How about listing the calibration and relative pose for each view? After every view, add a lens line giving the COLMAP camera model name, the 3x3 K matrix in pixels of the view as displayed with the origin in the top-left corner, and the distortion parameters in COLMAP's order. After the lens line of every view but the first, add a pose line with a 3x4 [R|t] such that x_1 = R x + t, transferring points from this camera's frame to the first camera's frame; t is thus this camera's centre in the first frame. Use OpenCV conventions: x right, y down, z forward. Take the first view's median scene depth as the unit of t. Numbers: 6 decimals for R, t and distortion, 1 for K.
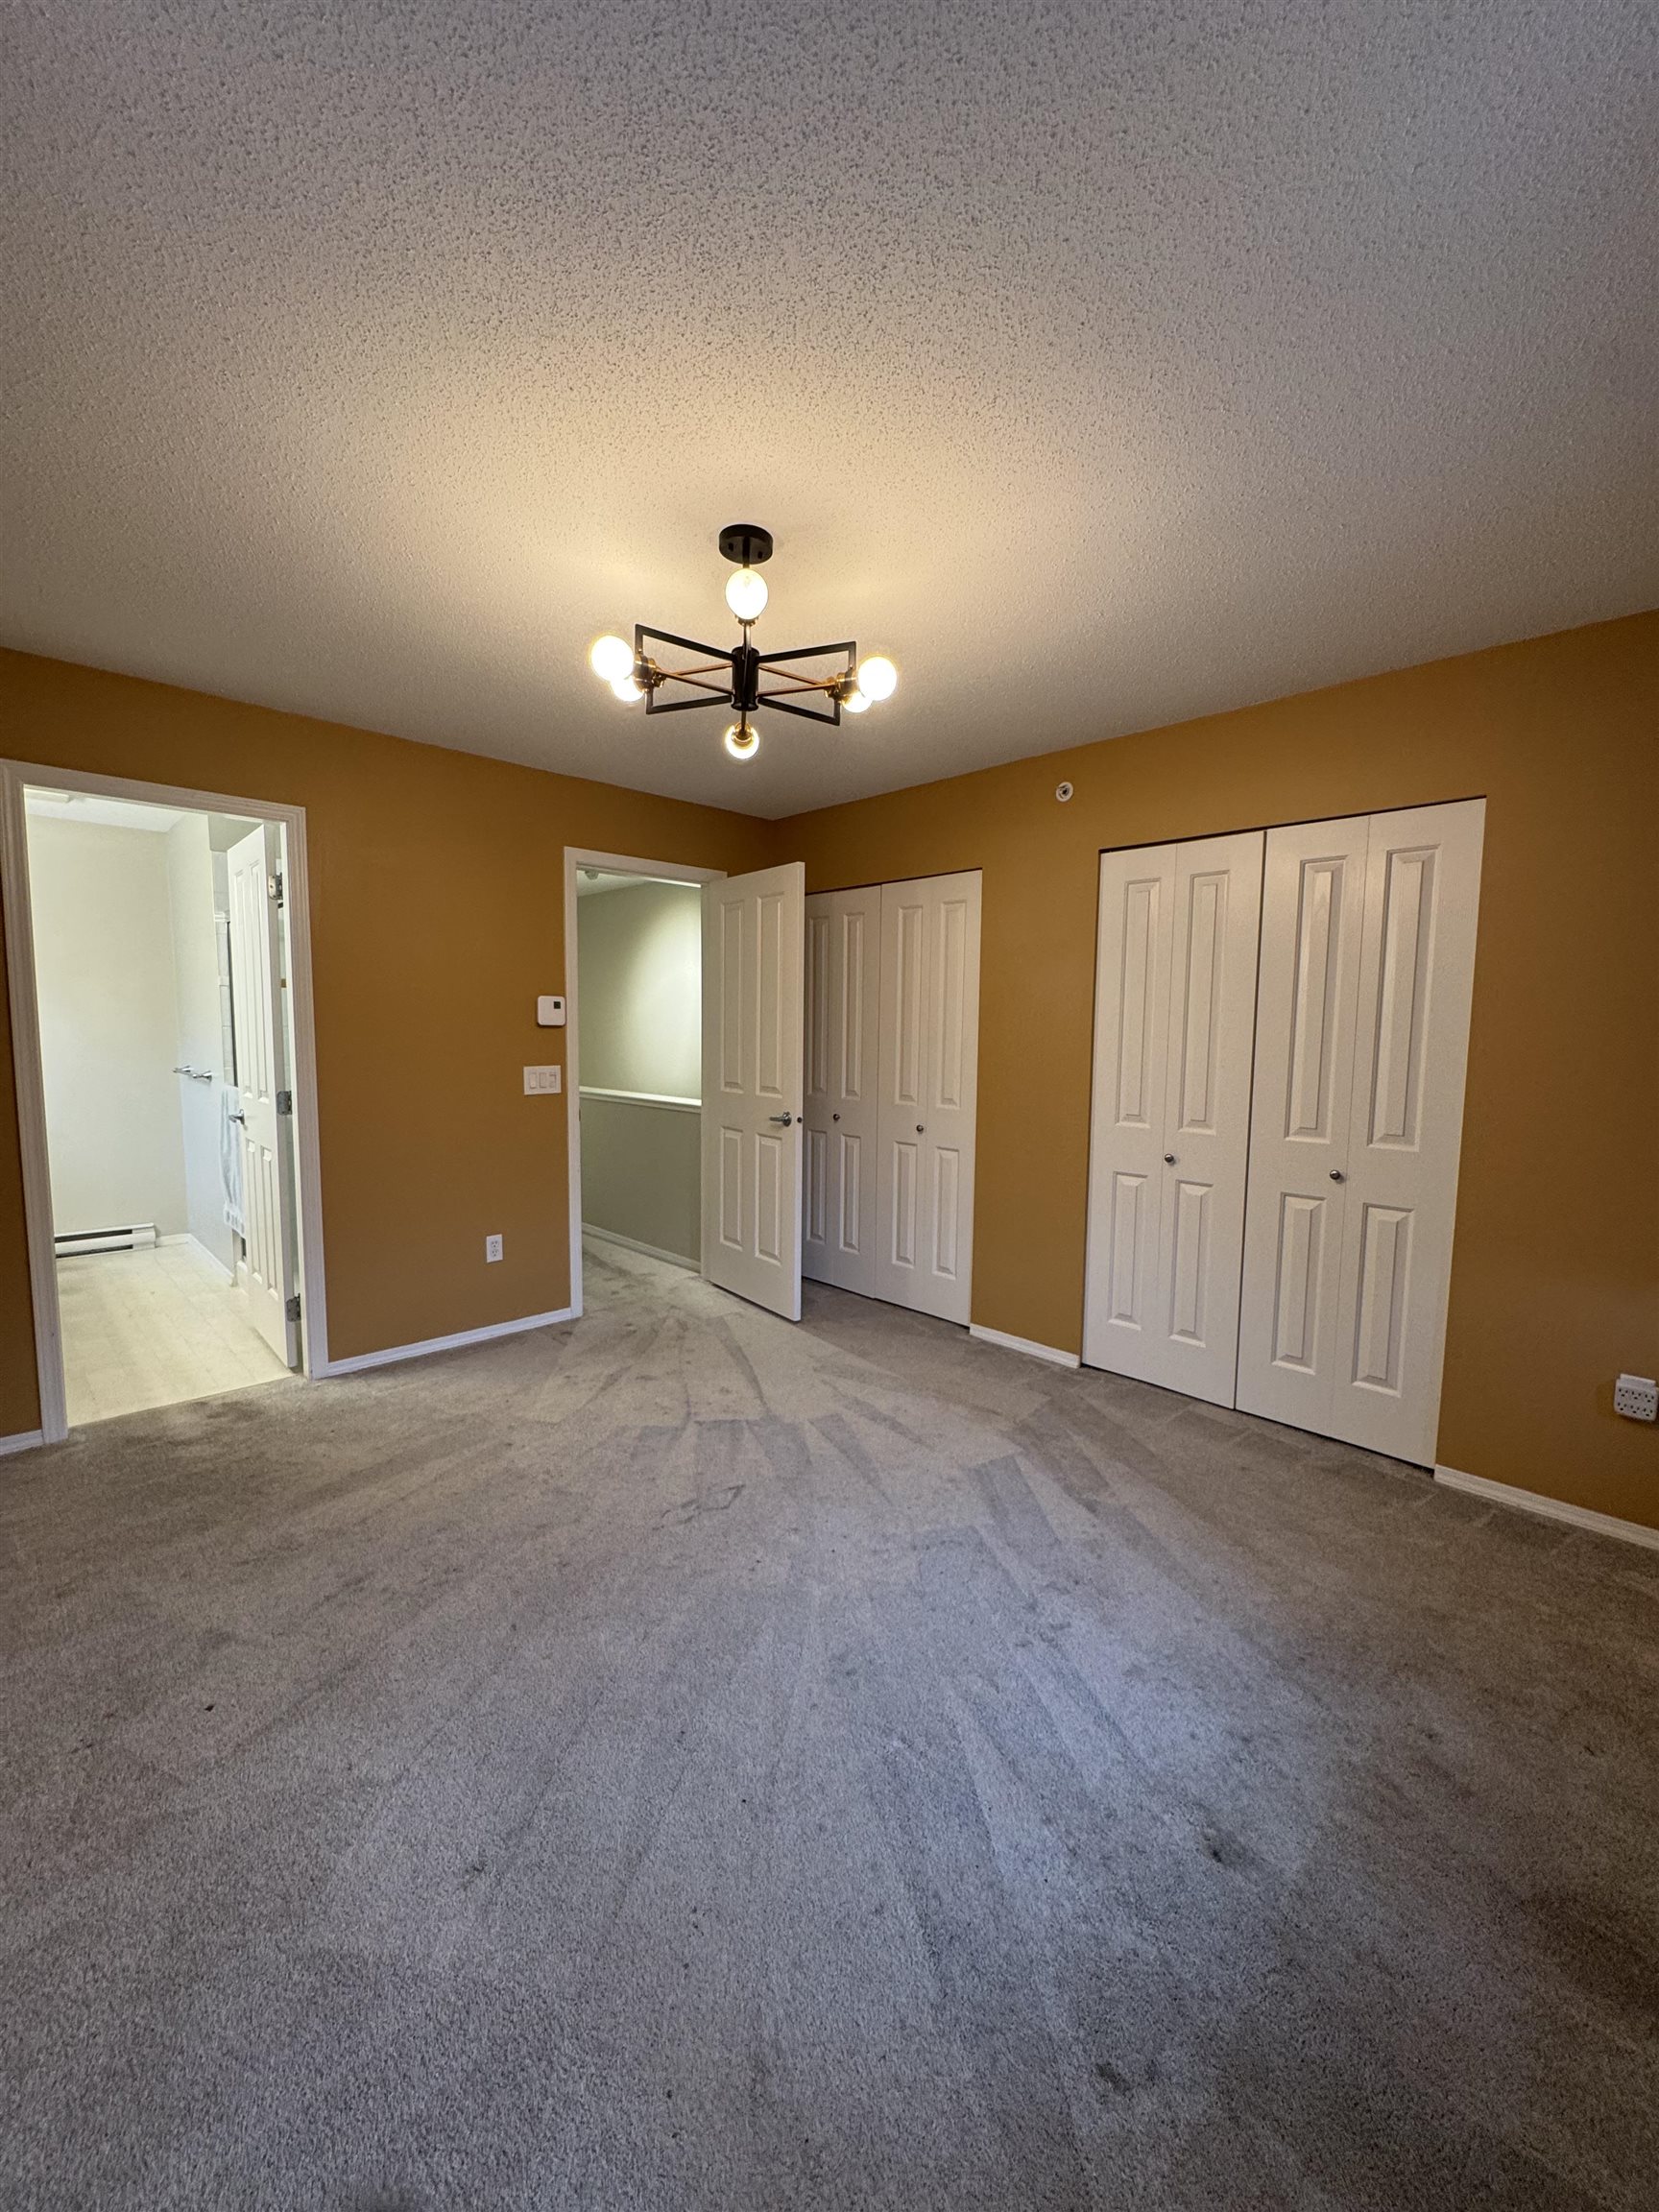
lens RADIAL K [[881.3, 0, 829.5], [0, 881.3, 1106.0], [0, 0, 1]] dist [-0.000371, 0.000253]
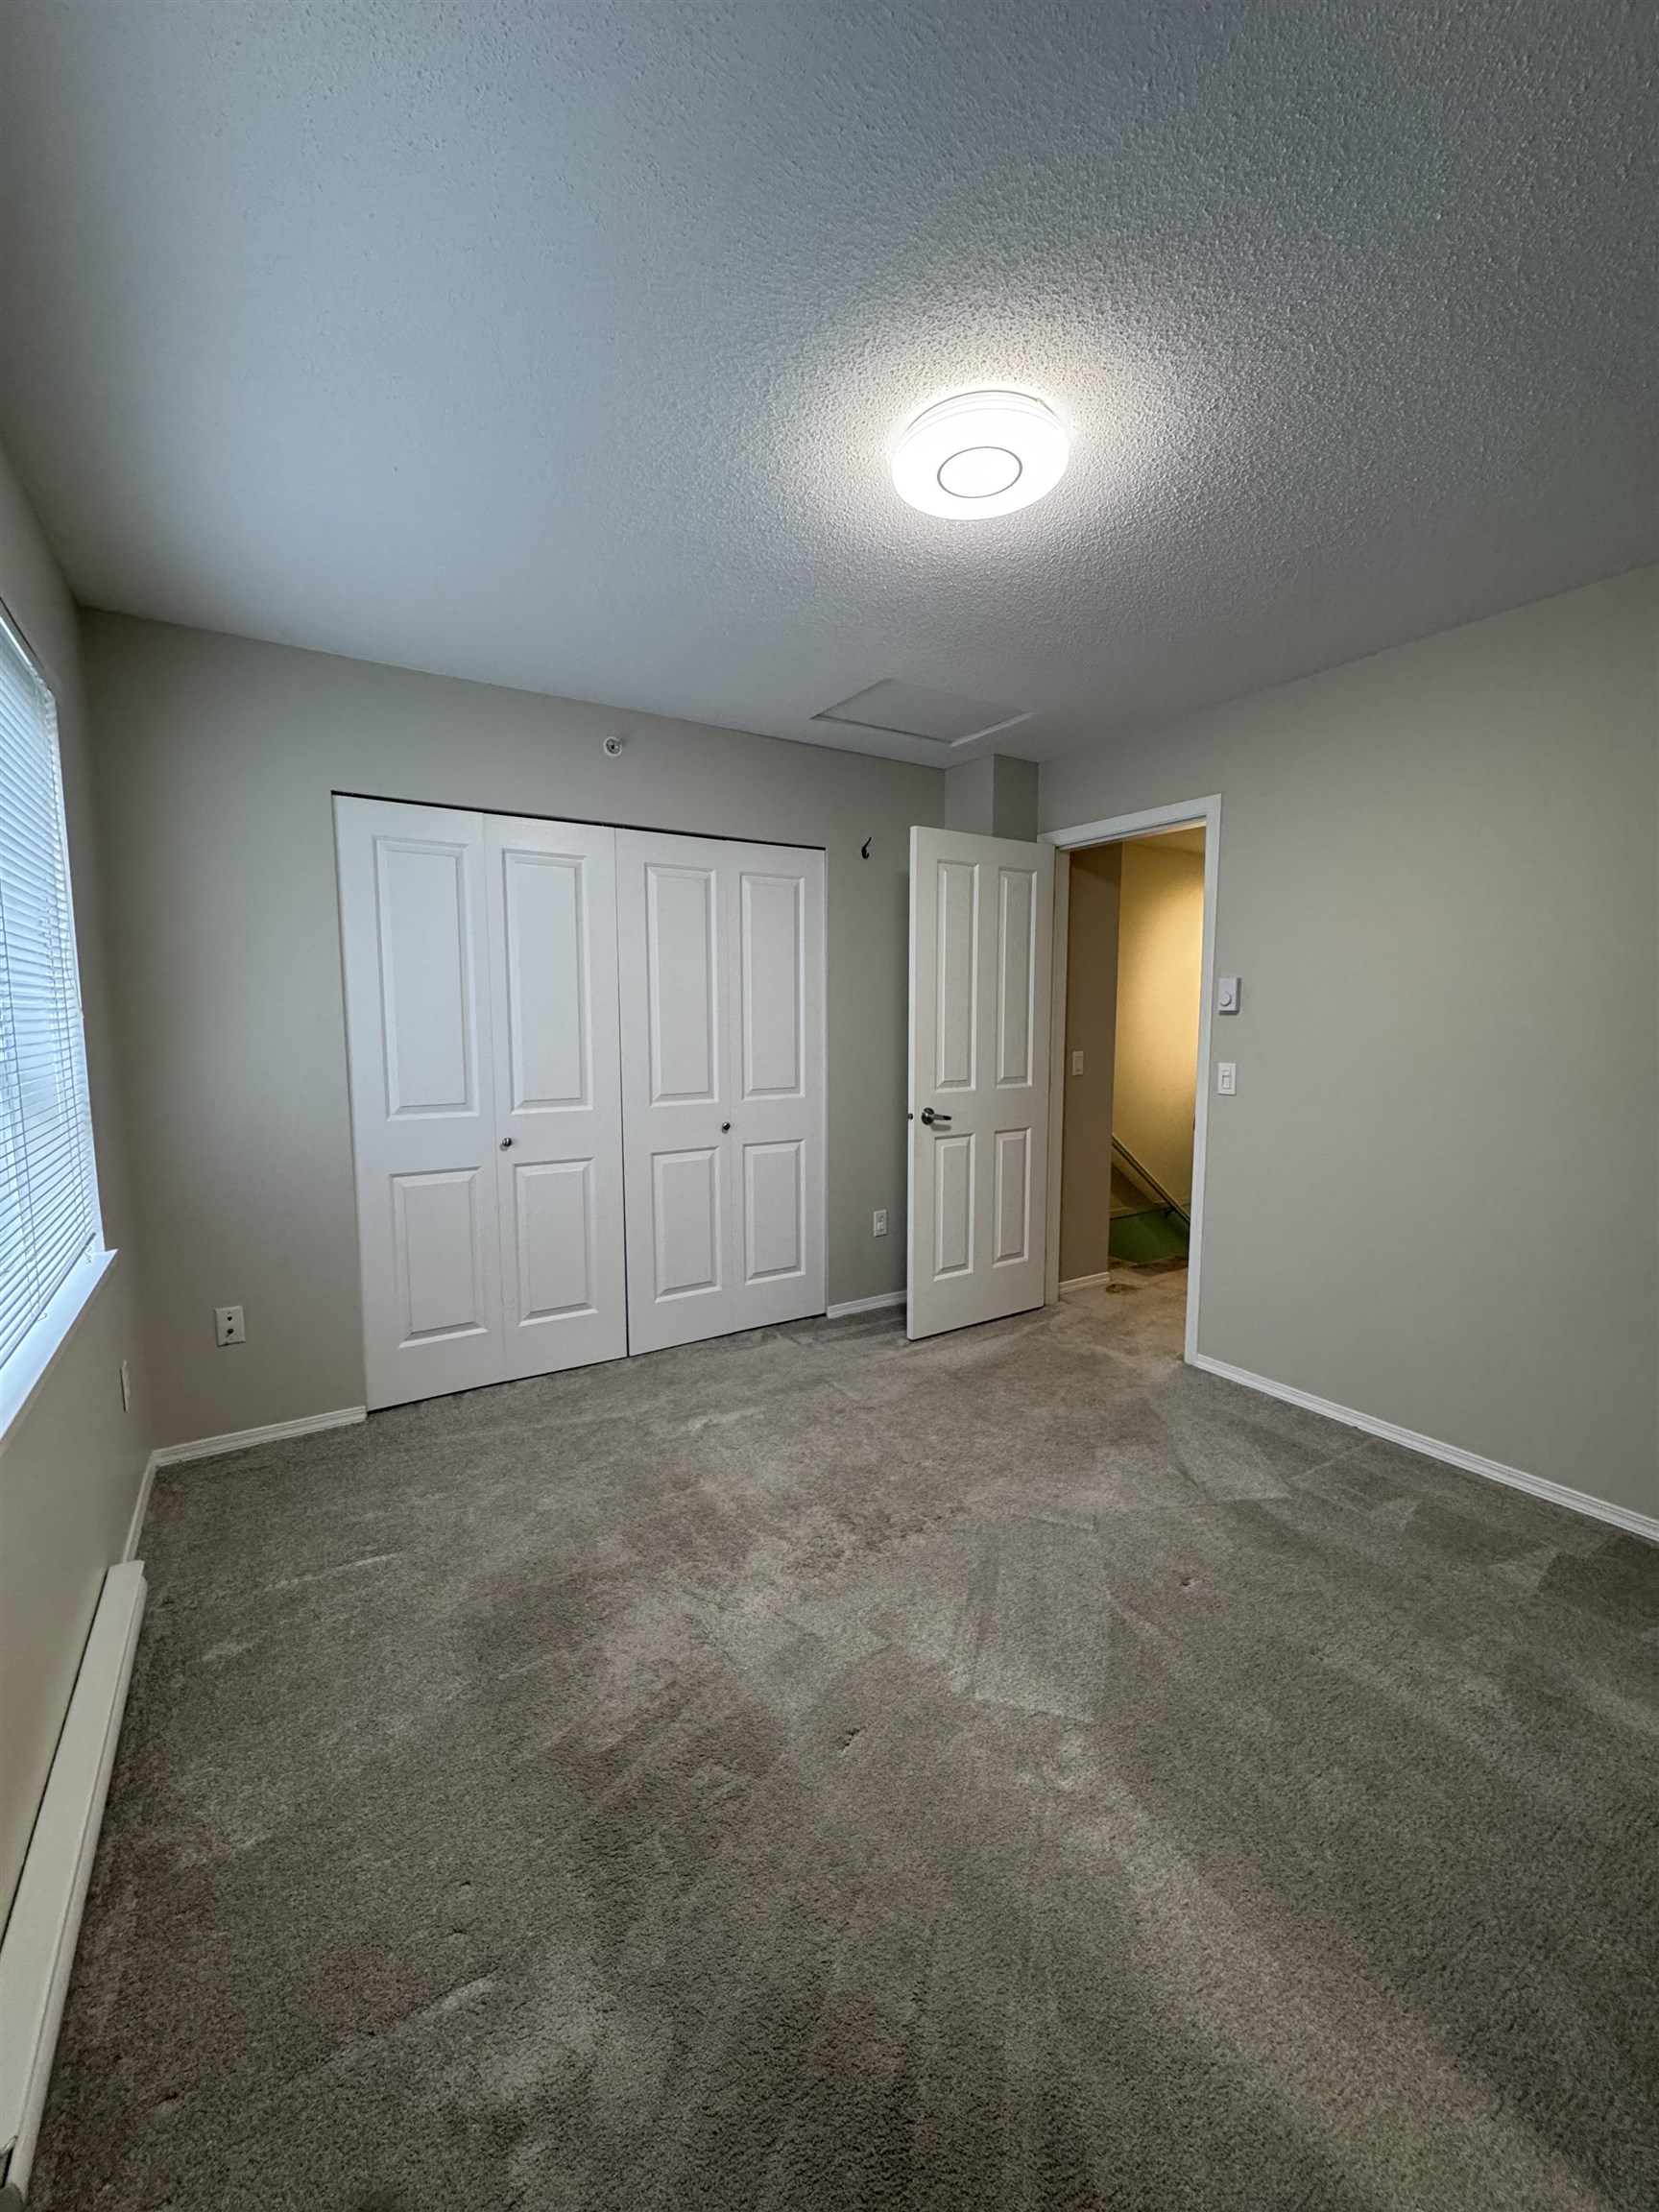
lens RADIAL K [[881.3, 0, 829.5], [0, 881.3, 1106.0], [0, 0, 1]] dist [-0.000371, 0.000253]
pose [[0.213166, -0.113516, 0.970399, -0.428152], [0.085849, 0.991562, 0.097133, -0.041860], [-0.973237, 0.062603, 0.221112, 0.398683]]
